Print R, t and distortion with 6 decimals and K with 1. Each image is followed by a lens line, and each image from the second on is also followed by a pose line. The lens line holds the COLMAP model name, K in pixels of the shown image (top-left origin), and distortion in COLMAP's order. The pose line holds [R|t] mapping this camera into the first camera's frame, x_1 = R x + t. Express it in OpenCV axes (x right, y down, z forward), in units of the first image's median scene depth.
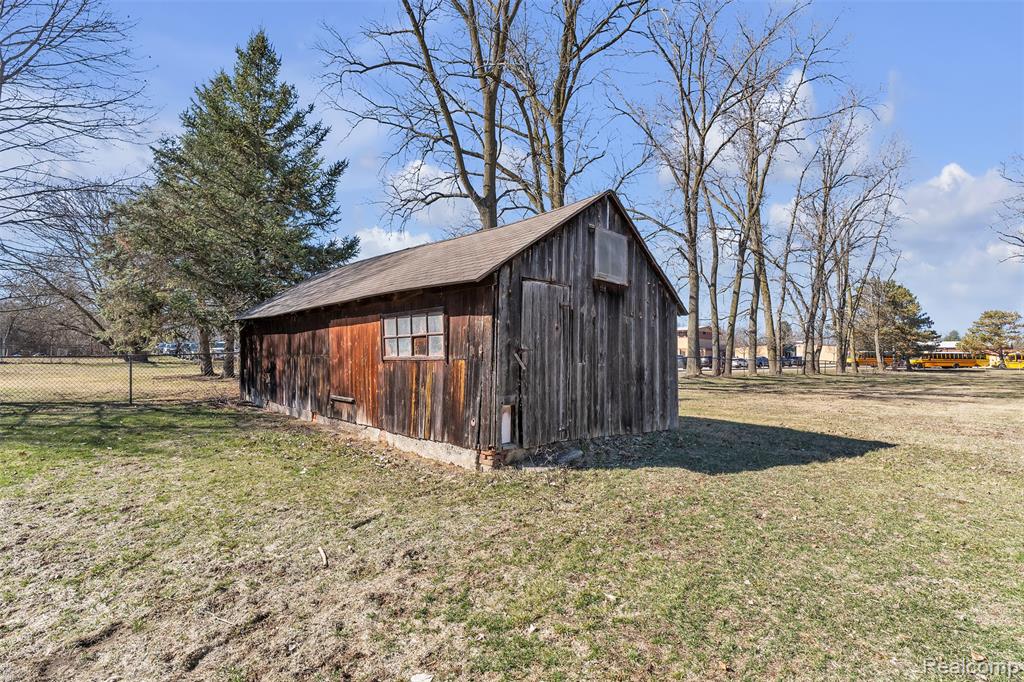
lens RADIAL K [[504.1, 0, 512.4], [0, 504.1, 340.6], [0, 0, 1]] dist [0.000016, -0.002192]
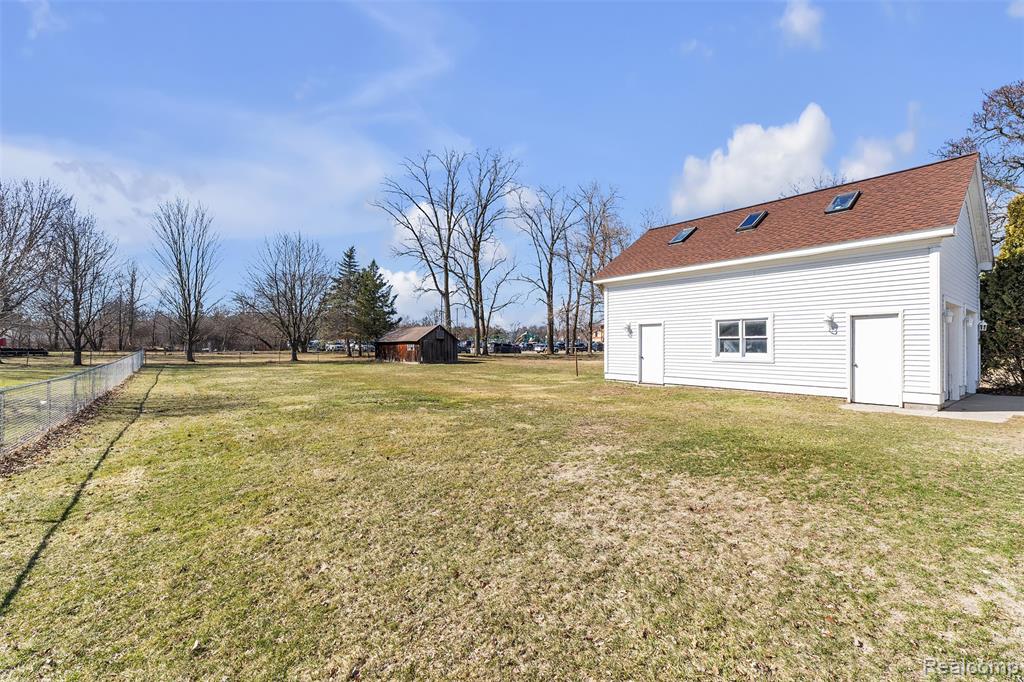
lens RADIAL K [[450.6, 0, 519.4], [0, 450.6, 345.3], [0, 0, 1]] dist [0.002109, 0.000711]
pose [[0.998633, -0.020644, -0.048014, 1.168636], [0.022365, 0.999117, 0.035579, -0.162232], [0.047238, -0.036604, 0.998213, -3.747436]]
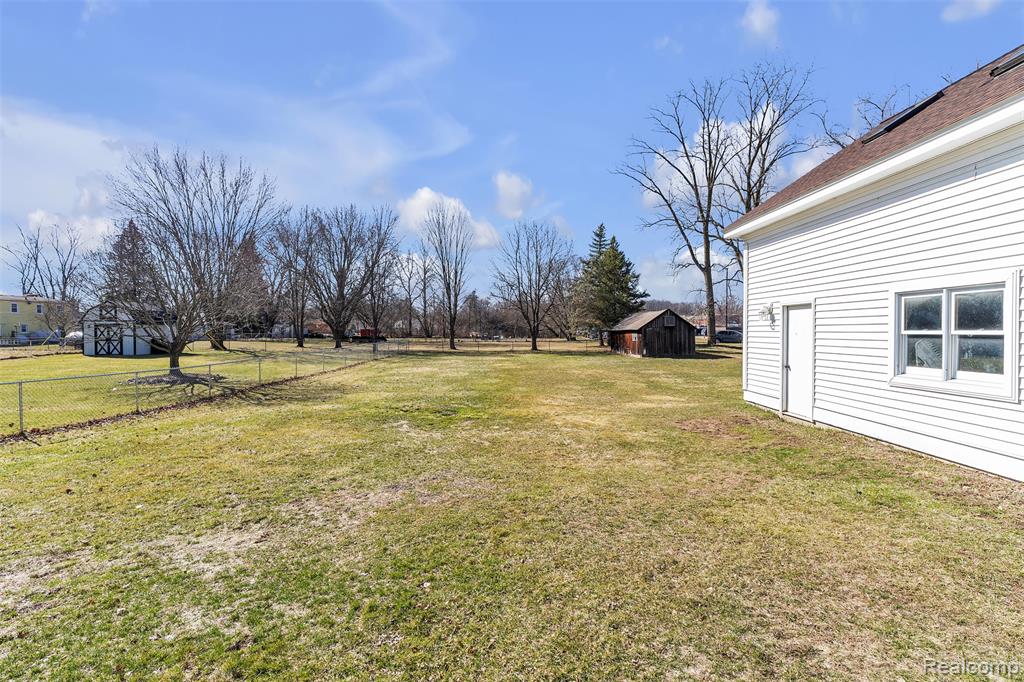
lens RADIAL K [[504.1, 0, 507.8], [0, 504.1, 337.5], [0, 0, 1]] dist [0.000016, -0.002192]
pose [[0.750278, -0.013621, -0.660982, 1.846846], [0.041133, 0.998813, 0.026107, -0.154831], [0.659842, -0.046776, 0.749947, -3.124337]]
